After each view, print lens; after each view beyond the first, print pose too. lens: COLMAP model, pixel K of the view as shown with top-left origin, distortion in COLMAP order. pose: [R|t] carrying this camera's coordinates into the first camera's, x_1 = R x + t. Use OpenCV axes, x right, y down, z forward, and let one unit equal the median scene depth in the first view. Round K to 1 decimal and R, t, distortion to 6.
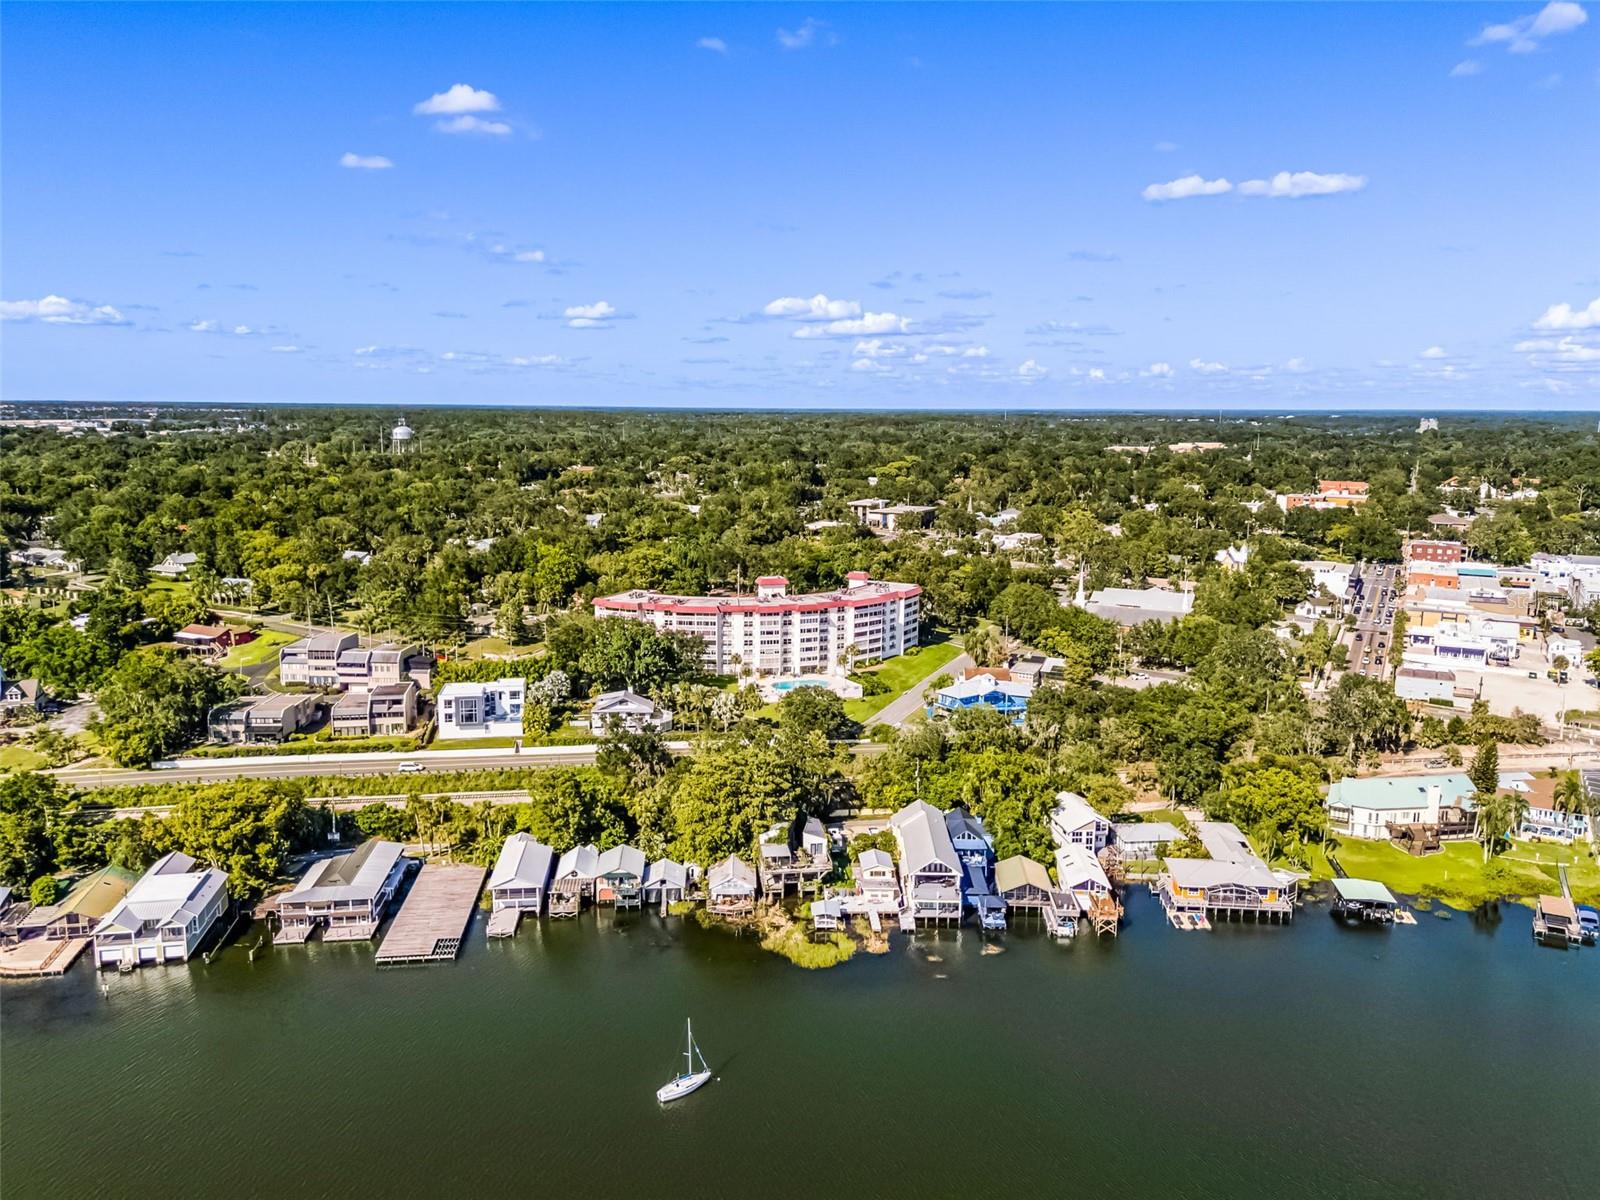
lens RADIAL K [[1168.8, 0, 800.0], [0, 1168.8, 600.0], [0, 0, 1]] dist [0.092426, -0.118647]
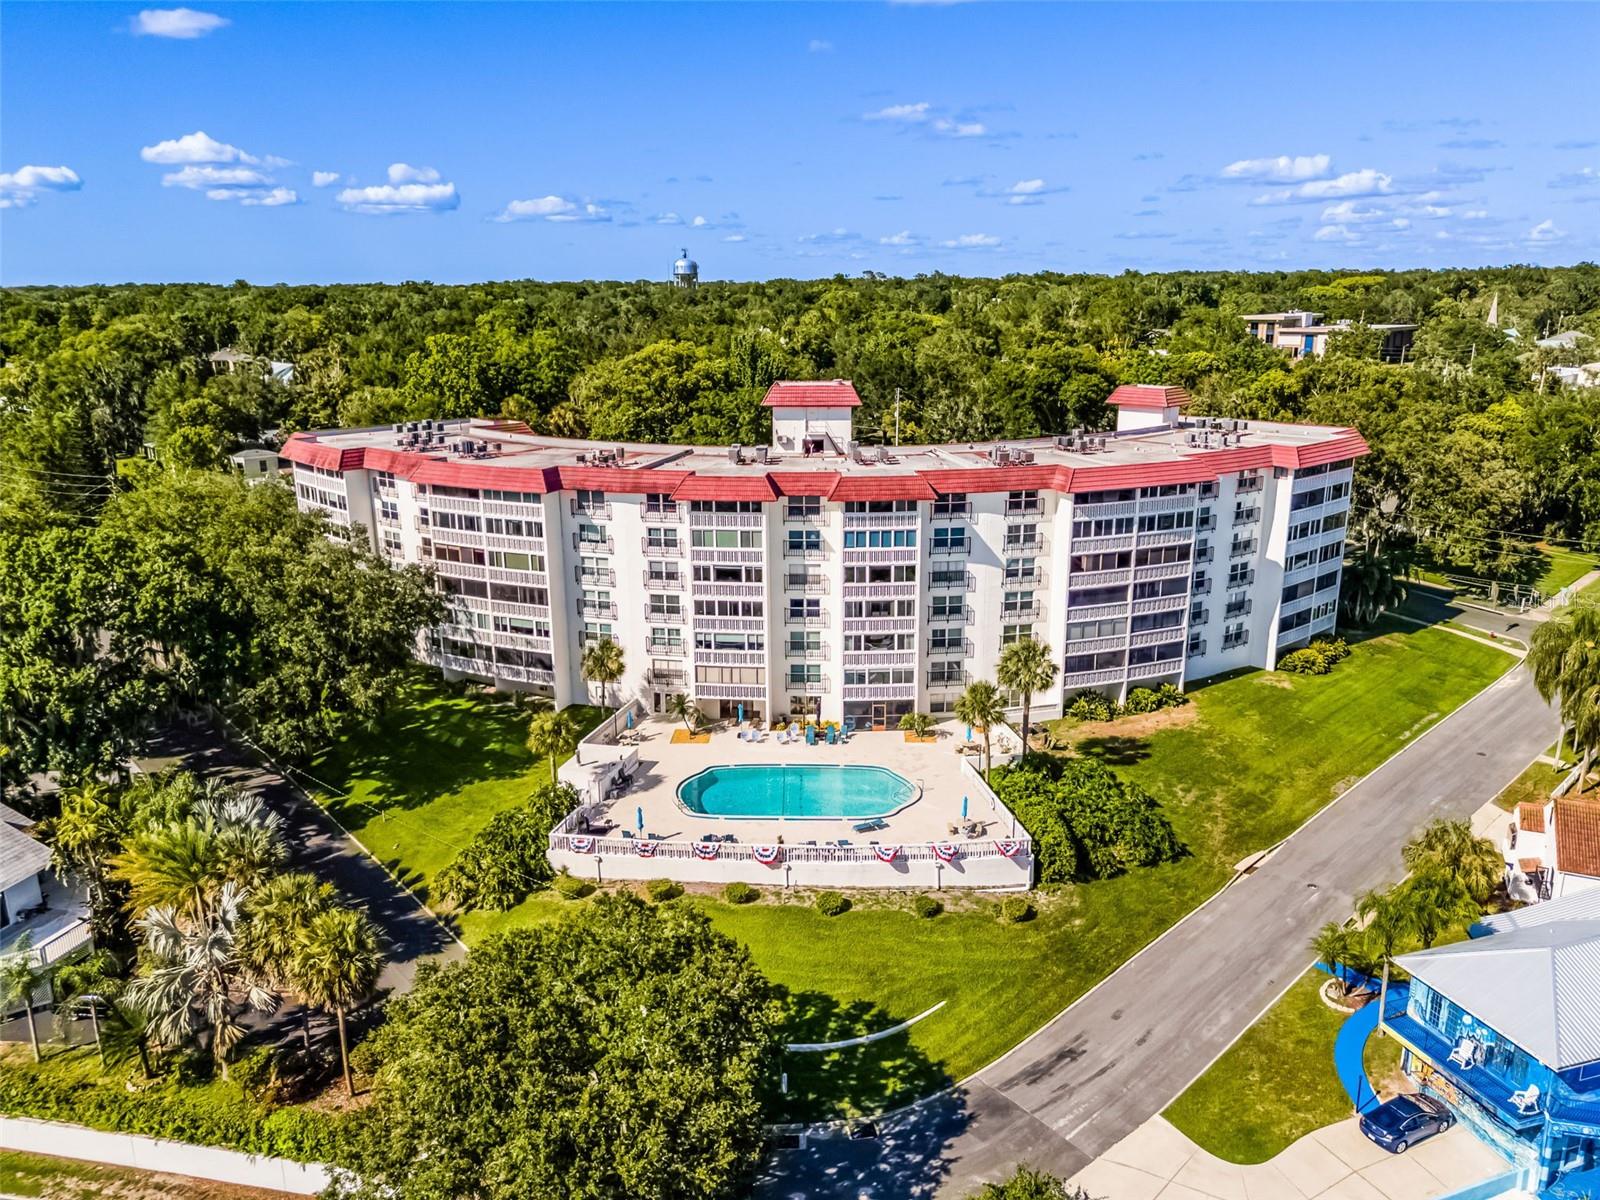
lens RADIAL K [[1174.9, 0, 802.1], [0, 1174.9, 606.2], [0, 0, 1]] dist [0.058350, -0.047361]
pose [[0.940690, 0.075160, -0.330837, 0.080870], [-0.041673, 0.993366, 0.107180, 0.005550], [0.336698, -0.087036, 0.937582, 0.749237]]
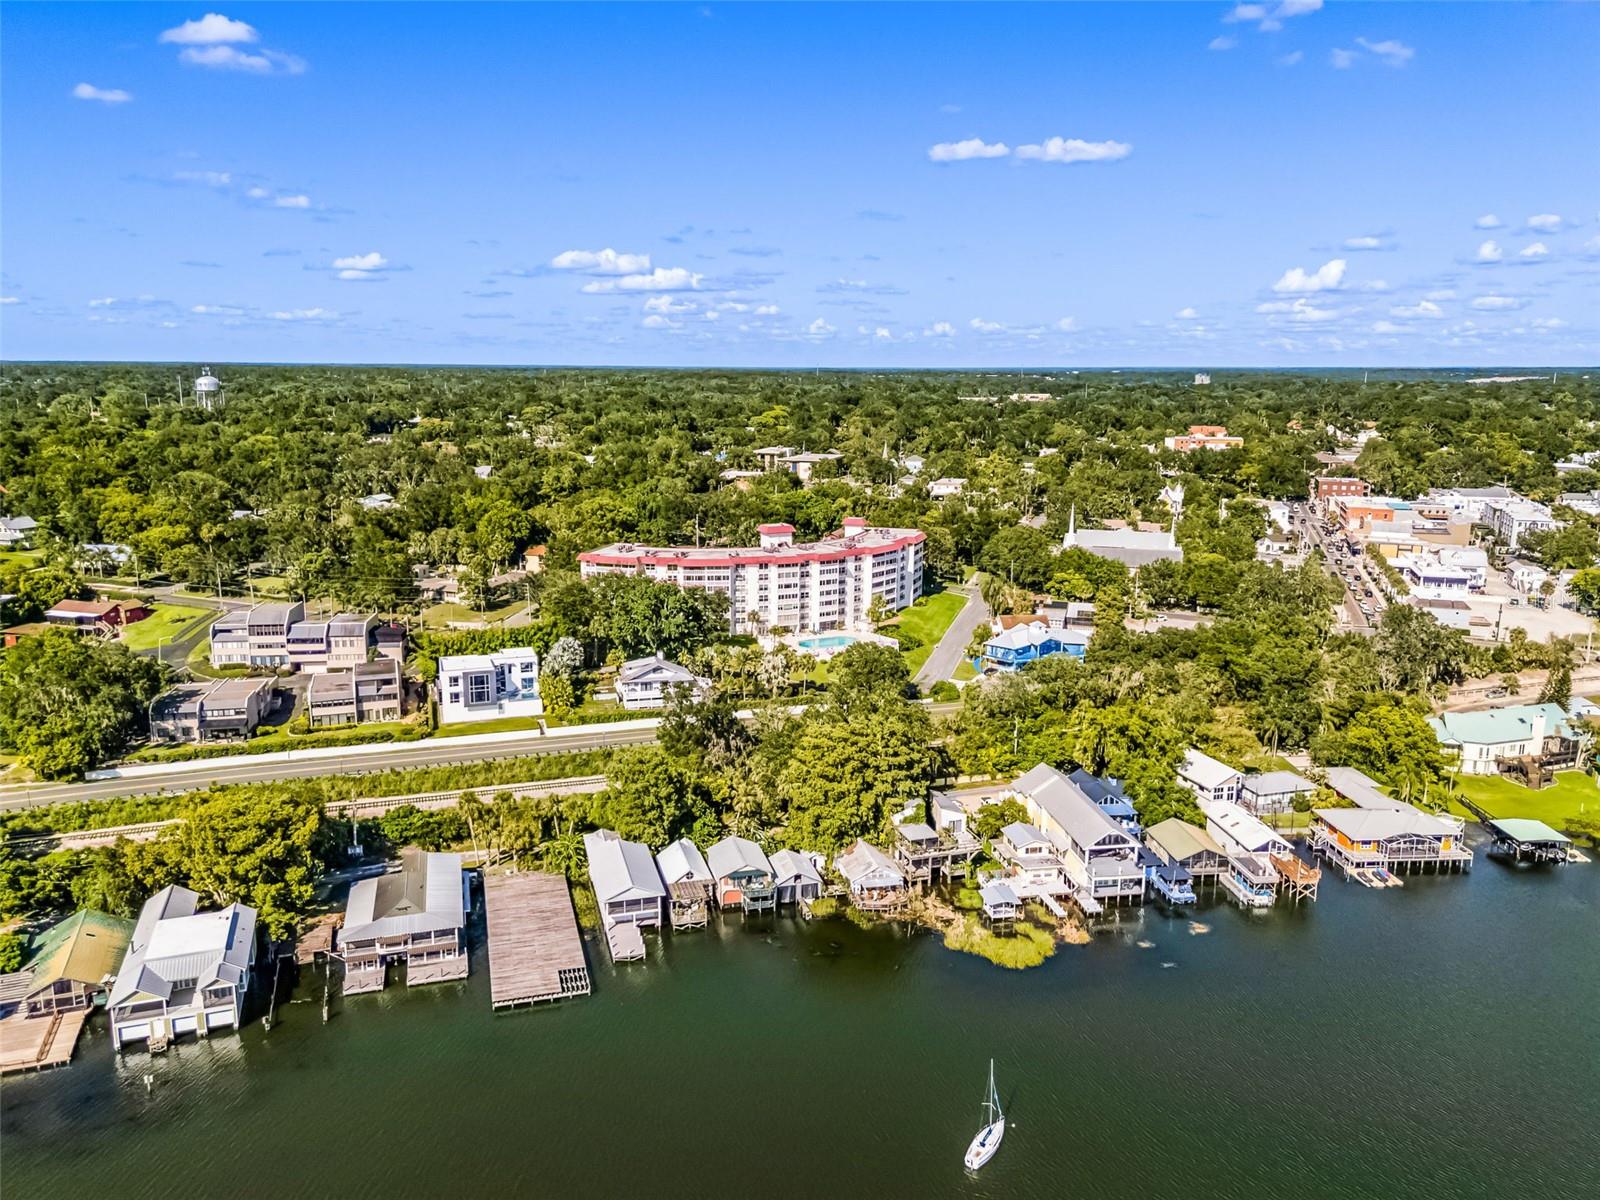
lens RADIAL K [[1168.8, 0, 800.0], [0, 1168.8, 600.0], [0, 0, 1]] dist [0.092426, -0.118647]
pose [[0.985020, -0.036502, 0.168530, -0.168020], [0.030702, 0.998847, 0.036896, 0.006096], [-0.169683, -0.031169, 0.985006, 0.116608]]
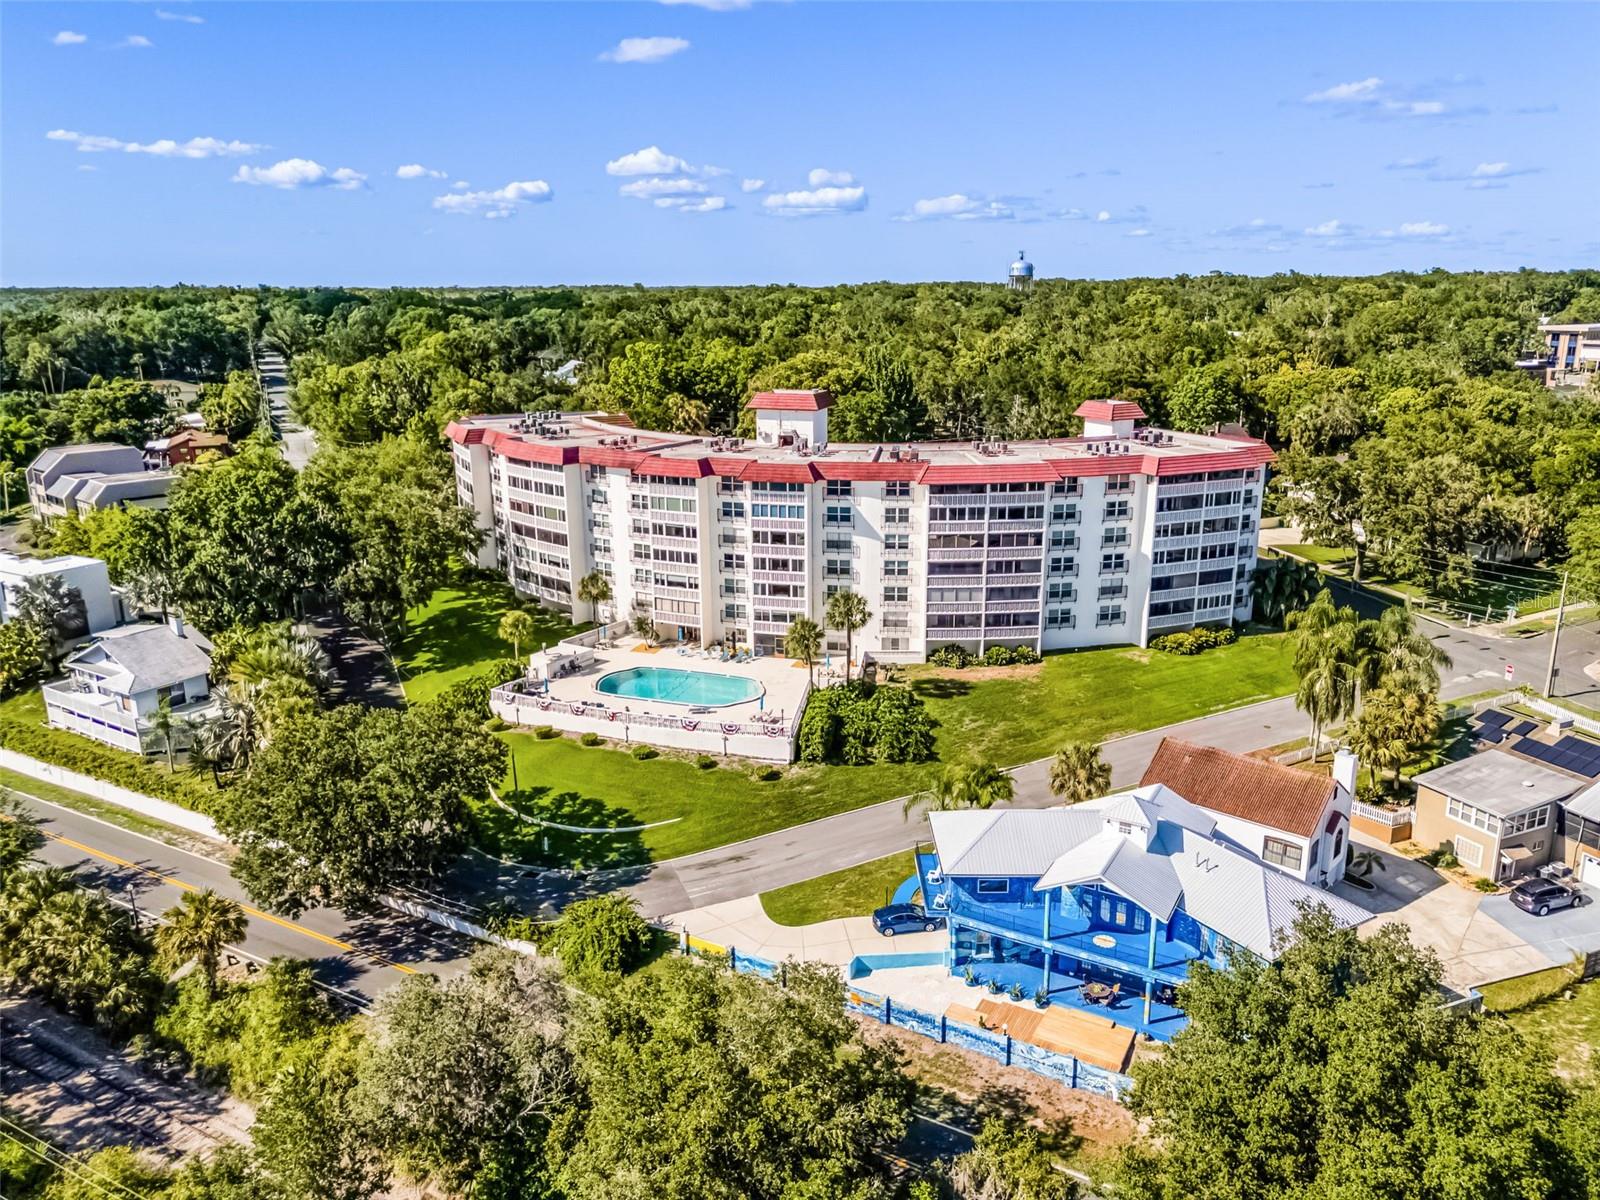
lens RADIAL K [[1170.9, 0, 801.1], [0, 1170.9, 609.9], [0, 0, 1]] dist [0.066645, -0.060760]
pose [[0.787591, 0.151717, -0.597229, 0.229798], [-0.089068, 0.987066, 0.133291, -0.000102], [0.609727, -0.051785, 0.790918, 0.730302]]
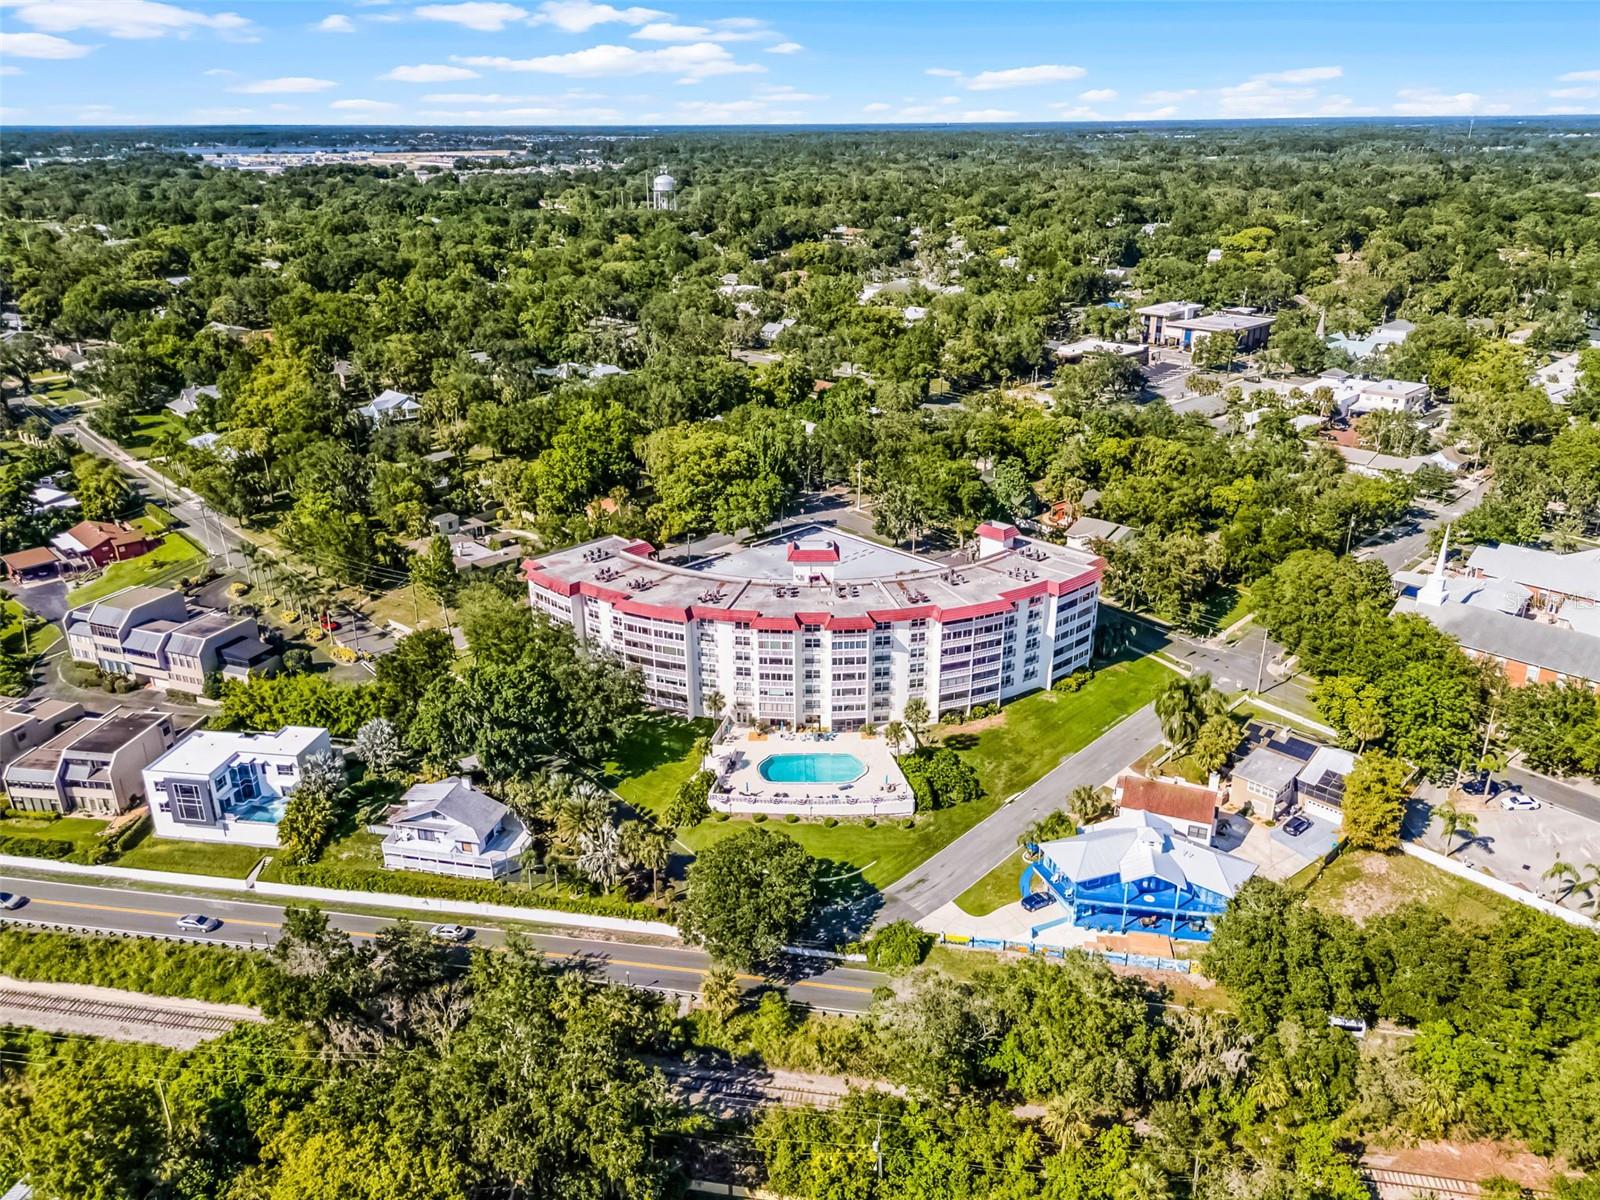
lens RADIAL K [[1168.8, 0, 800.0], [0, 1168.8, 600.0], [0, 0, 1]] dist [0.092426, -0.118647]
pose [[0.950045, 0.105249, -0.293833, 0.147220], [-0.038250, 0.973593, 0.225063, -0.127804], [0.309761, -0.202581, 0.928983, 0.486110]]
